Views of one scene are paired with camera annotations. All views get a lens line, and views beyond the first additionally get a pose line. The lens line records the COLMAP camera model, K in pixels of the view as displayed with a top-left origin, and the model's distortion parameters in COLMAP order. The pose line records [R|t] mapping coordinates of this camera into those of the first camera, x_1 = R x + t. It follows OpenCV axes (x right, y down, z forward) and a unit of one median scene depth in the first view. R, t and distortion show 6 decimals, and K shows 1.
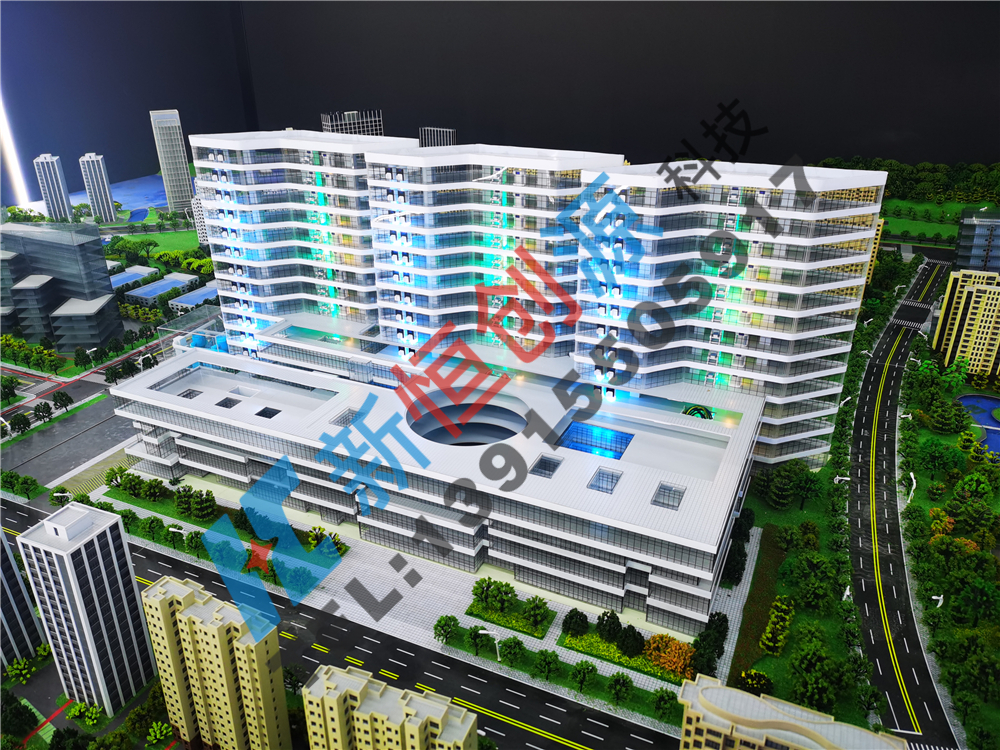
lens RADIAL K [[763.2, 0, 498.8], [0, 763.2, 369.9], [0, 0, 1]] dist [0.066912, -0.068532]
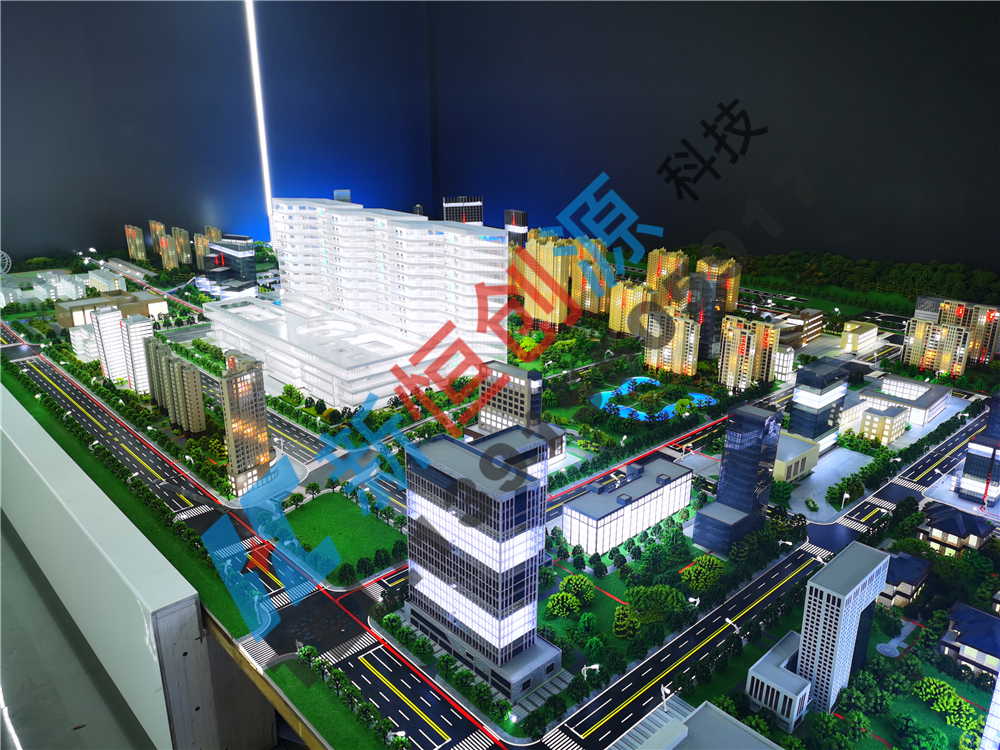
lens RADIAL K [[766.4, 0, 499.5], [0, 766.4, 369.7], [0, 0, 1]] dist [0.068954, -0.072579]
pose [[0.922941, 0.128631, -0.362813, 1.327667], [-0.170323, 0.981696, -0.085227, 0.301647], [0.345209, 0.140455, 0.927956, -0.895110]]
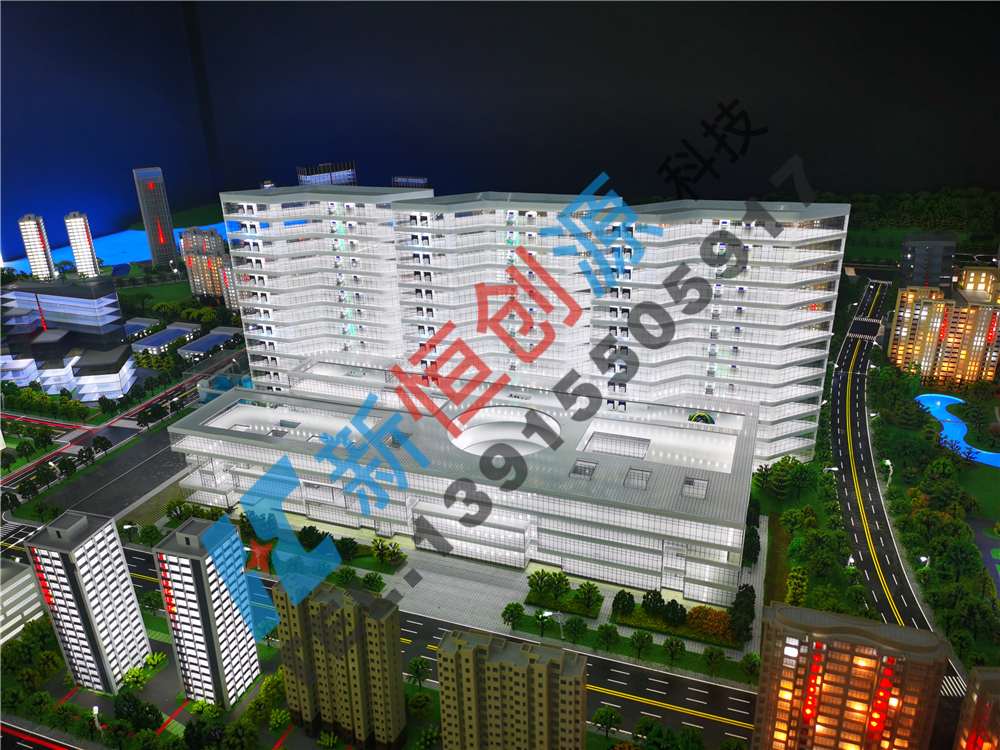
lens RADIAL K [[766.4, 0, 499.5], [0, 766.4, 369.7], [0, 0, 1]] dist [0.068954, -0.072579]
pose [[0.996126, -0.049898, 0.072416, -0.135533], [0.053670, 0.997250, -0.051101, 0.029290], [-0.069667, 0.054789, 0.996065, -0.134671]]
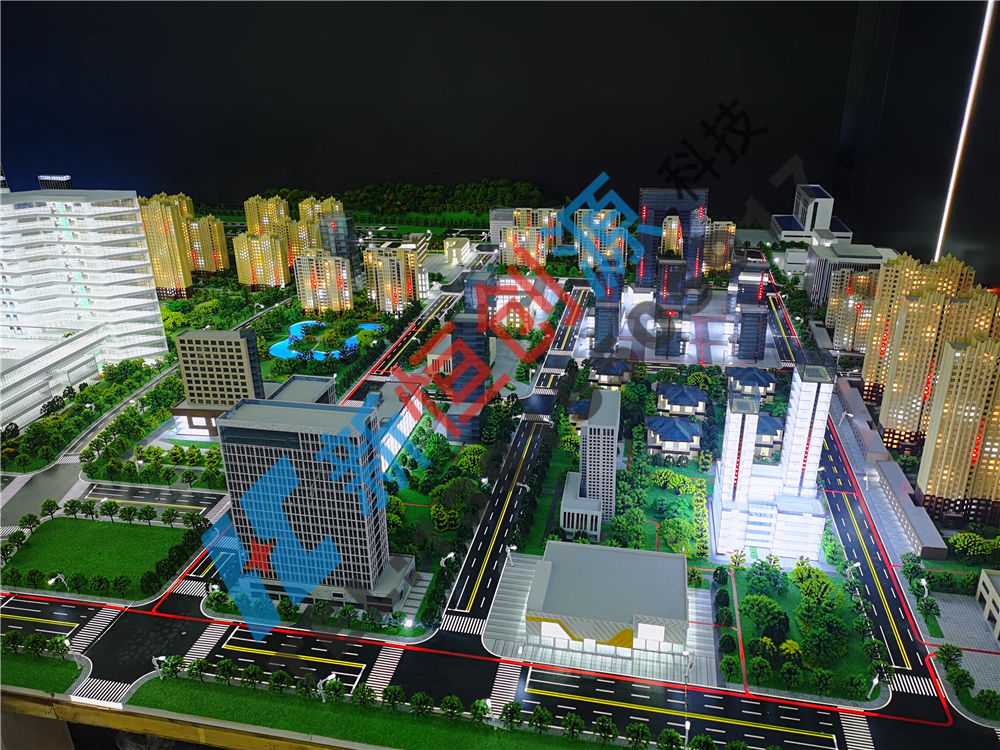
lens RADIAL K [[766.4, 0, 499.5], [0, 766.4, 369.7], [0, 0, 1]] dist [0.068954, -0.072579]
pose [[0.973686, -0.106169, 0.201654, 0.973347], [0.115796, 0.992601, -0.036522, 0.355649], [-0.196284, 0.058911, 0.978776, -1.014995]]
